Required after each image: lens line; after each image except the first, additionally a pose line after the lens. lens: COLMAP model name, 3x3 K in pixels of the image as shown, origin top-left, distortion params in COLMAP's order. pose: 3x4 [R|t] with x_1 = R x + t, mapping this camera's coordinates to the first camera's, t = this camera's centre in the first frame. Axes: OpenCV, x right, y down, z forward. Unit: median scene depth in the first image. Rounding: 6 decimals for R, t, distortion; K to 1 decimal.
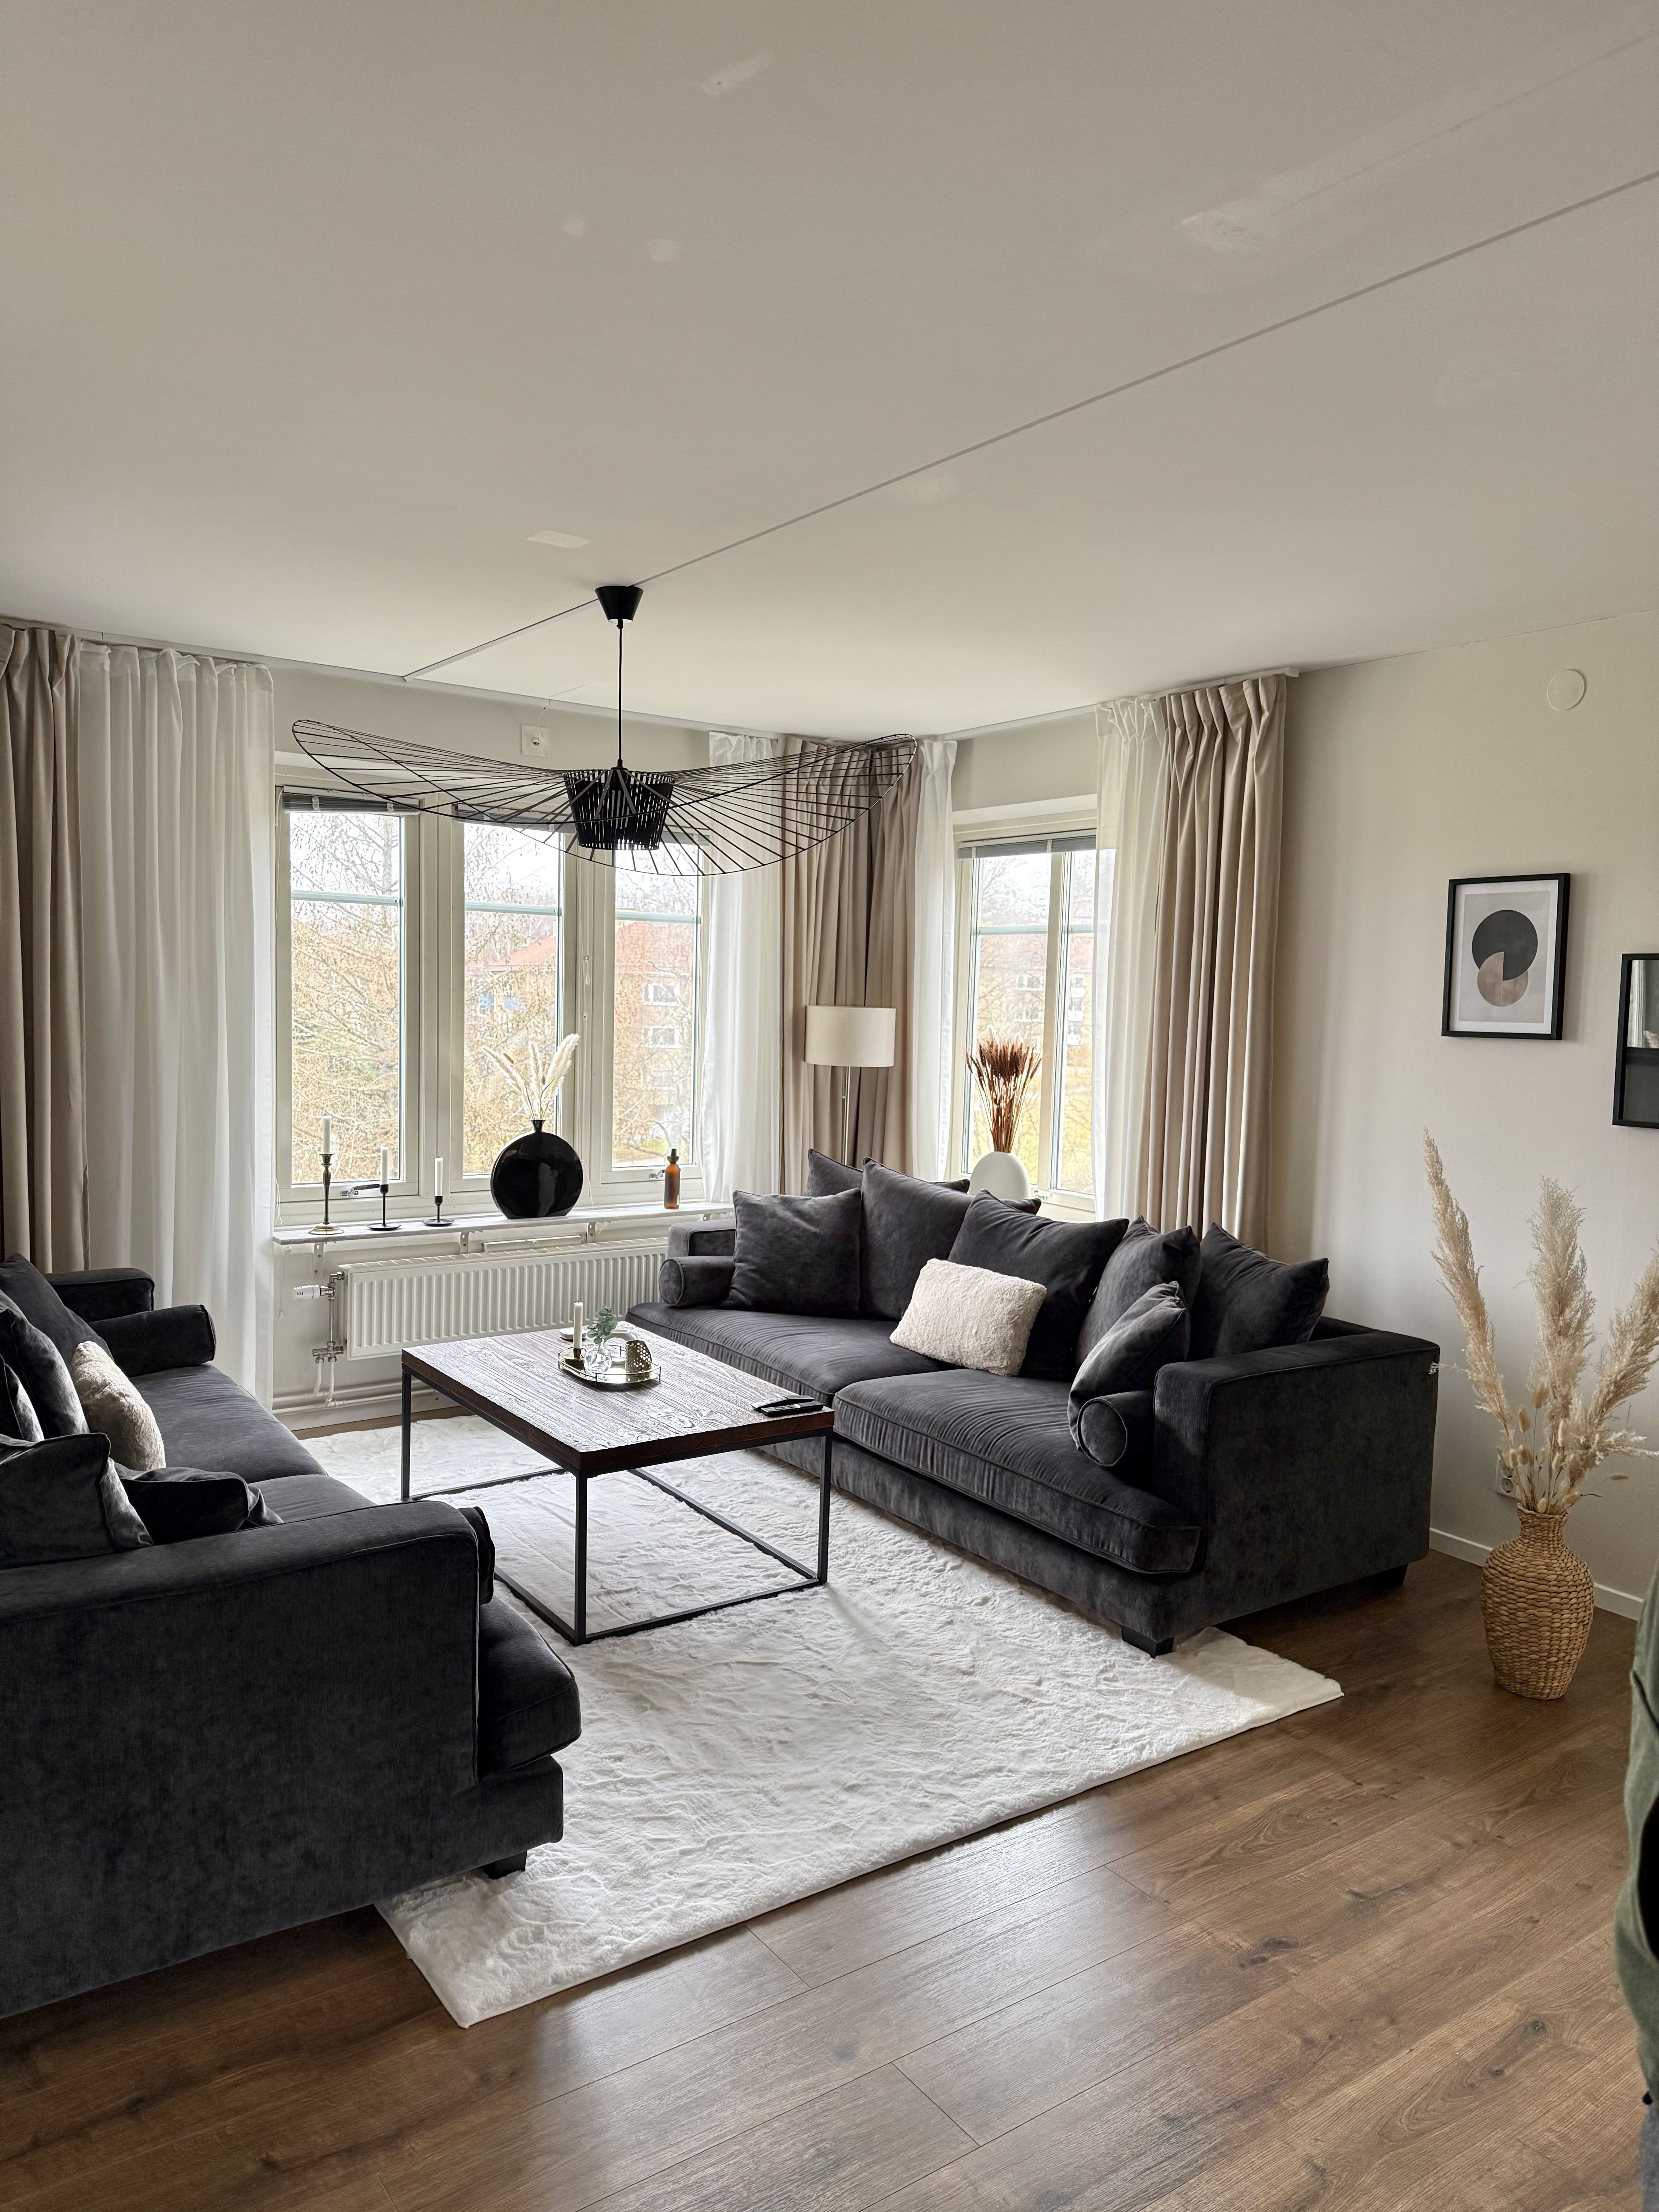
lens RADIAL K [[1488.8, 0, 805.4], [0, 1488.8, 1110.7], [0, 0, 1]] dist [0.094301, -0.102588]
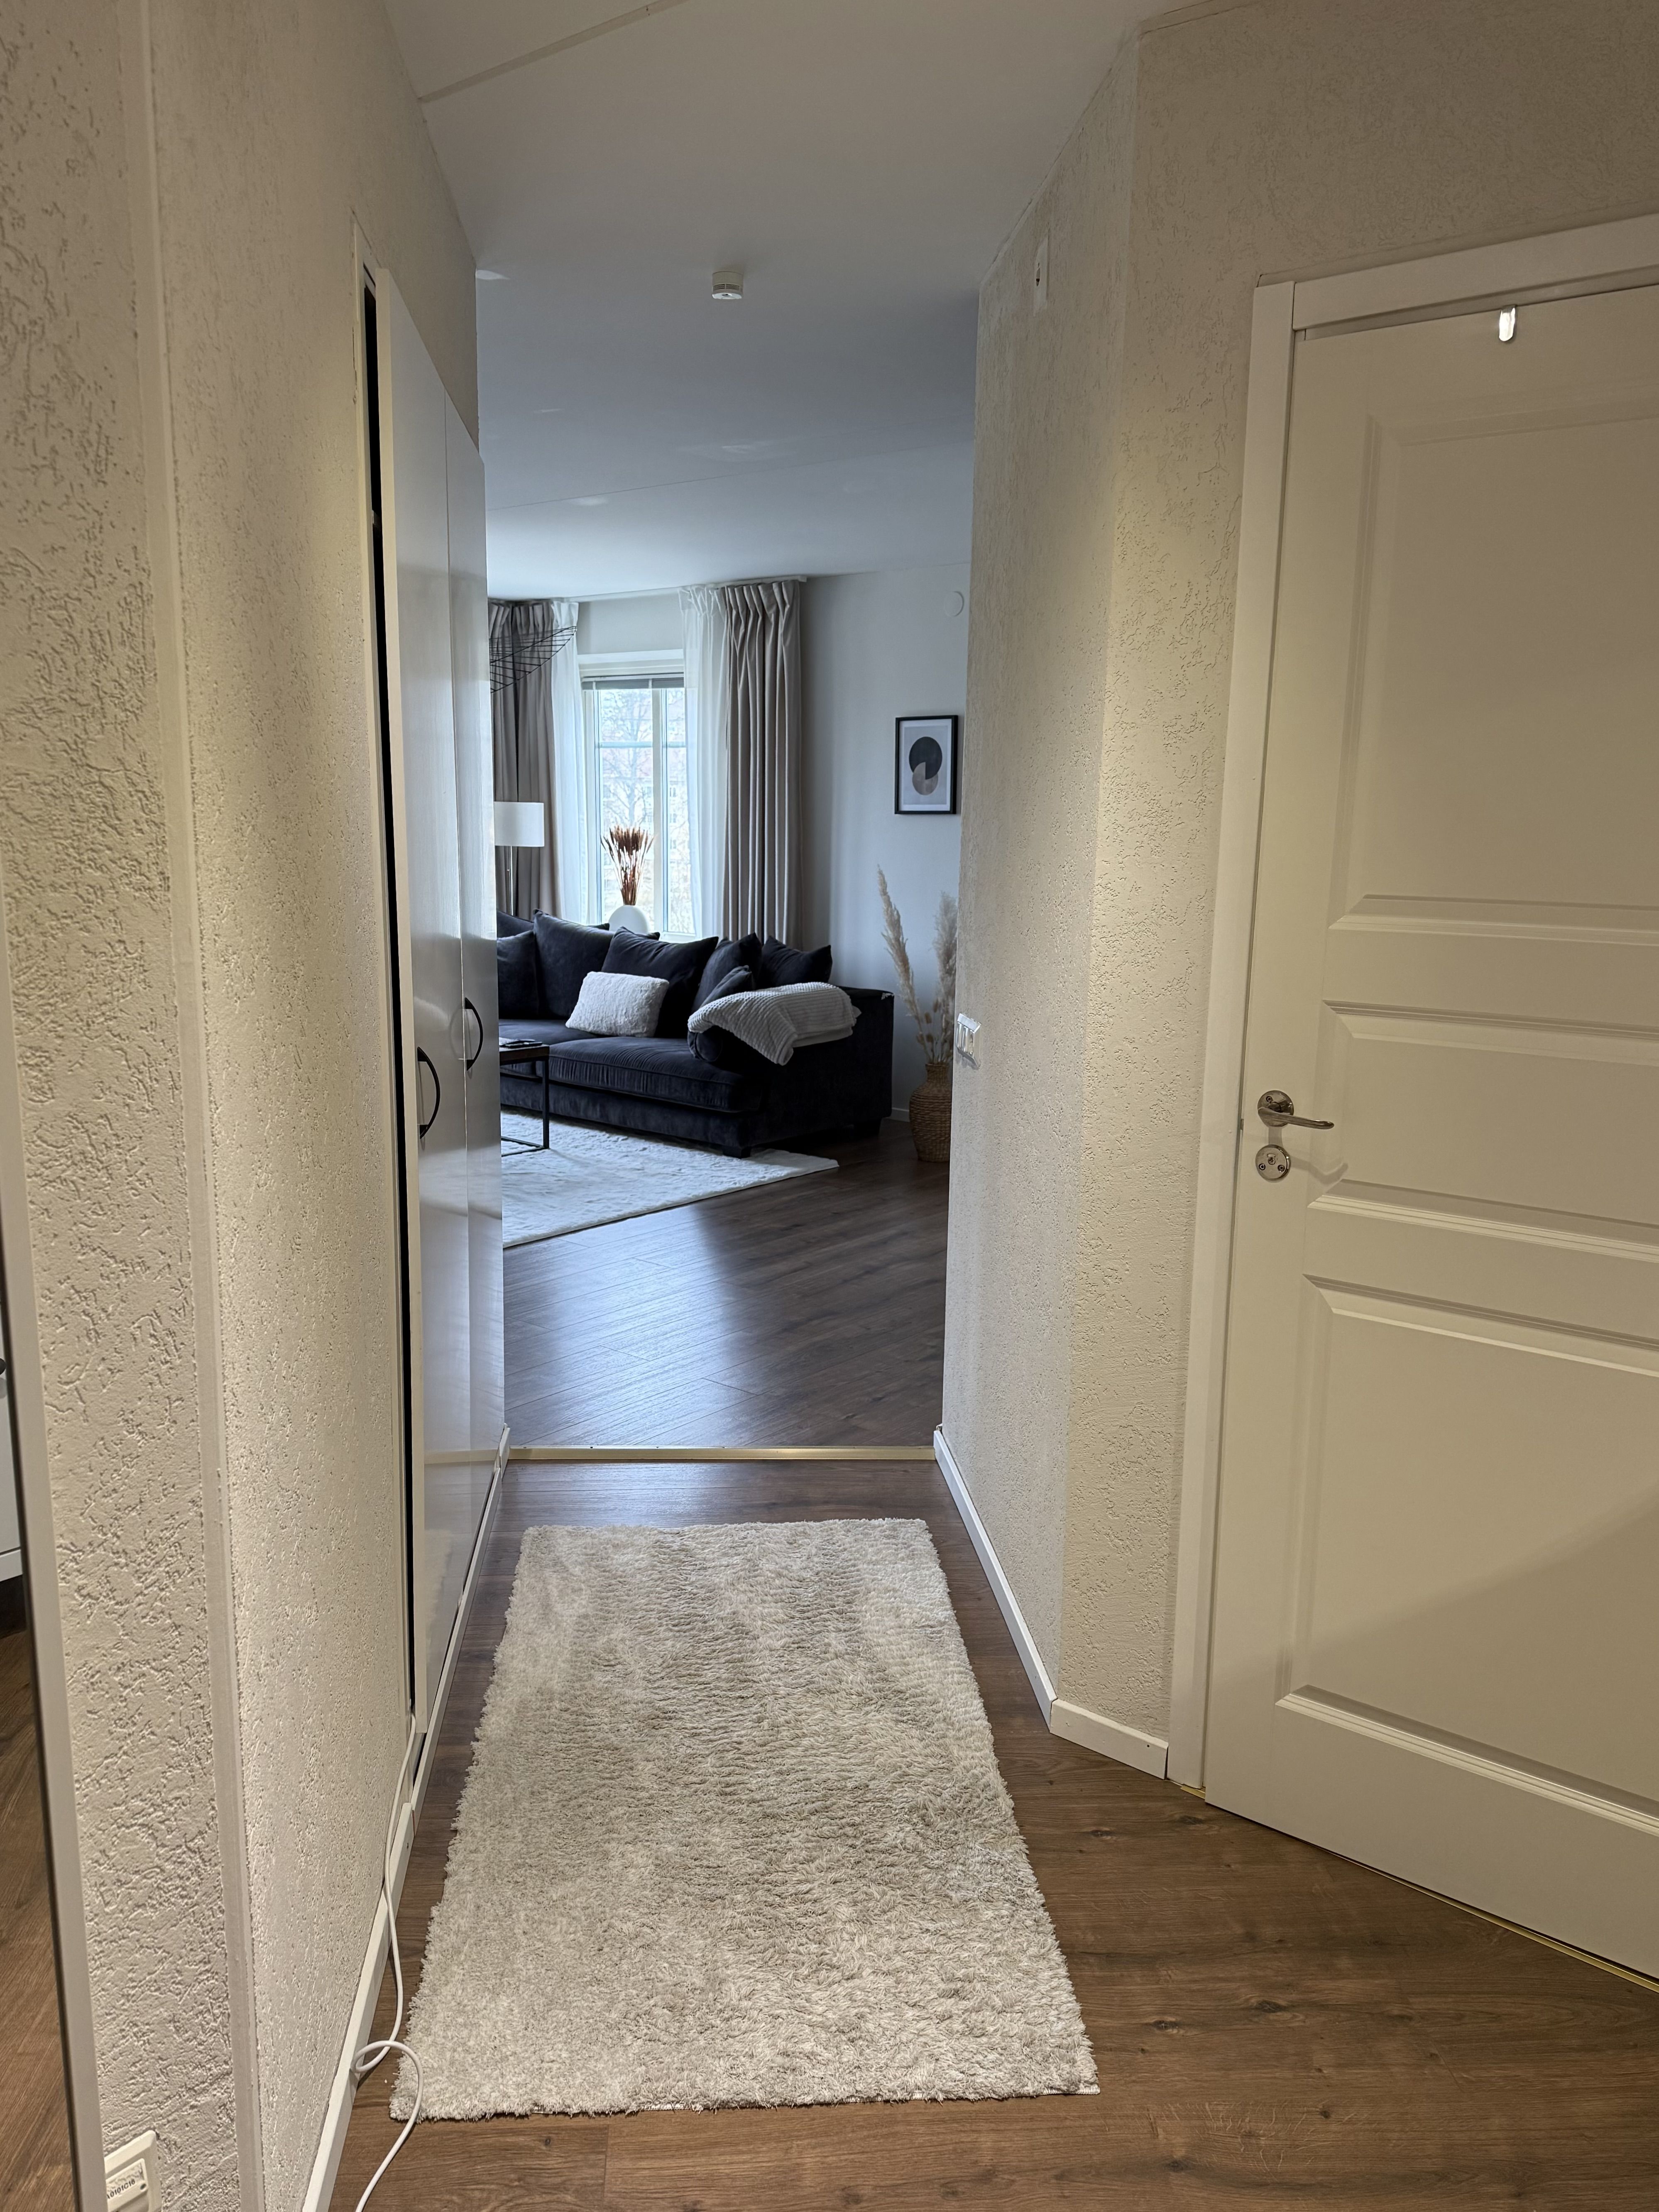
lens RADIAL K [[1593.7, 0, 847.5], [0, 1593.7, 1113.5], [0, 0, 1]] dist [0.101941, -0.134683]
pose [[0.955581, -0.065889, 0.287268, -0.146582], [0.033502, 0.992656, 0.116236, 0.066584], [-0.292817, -0.101449, 0.950771, -0.647067]]
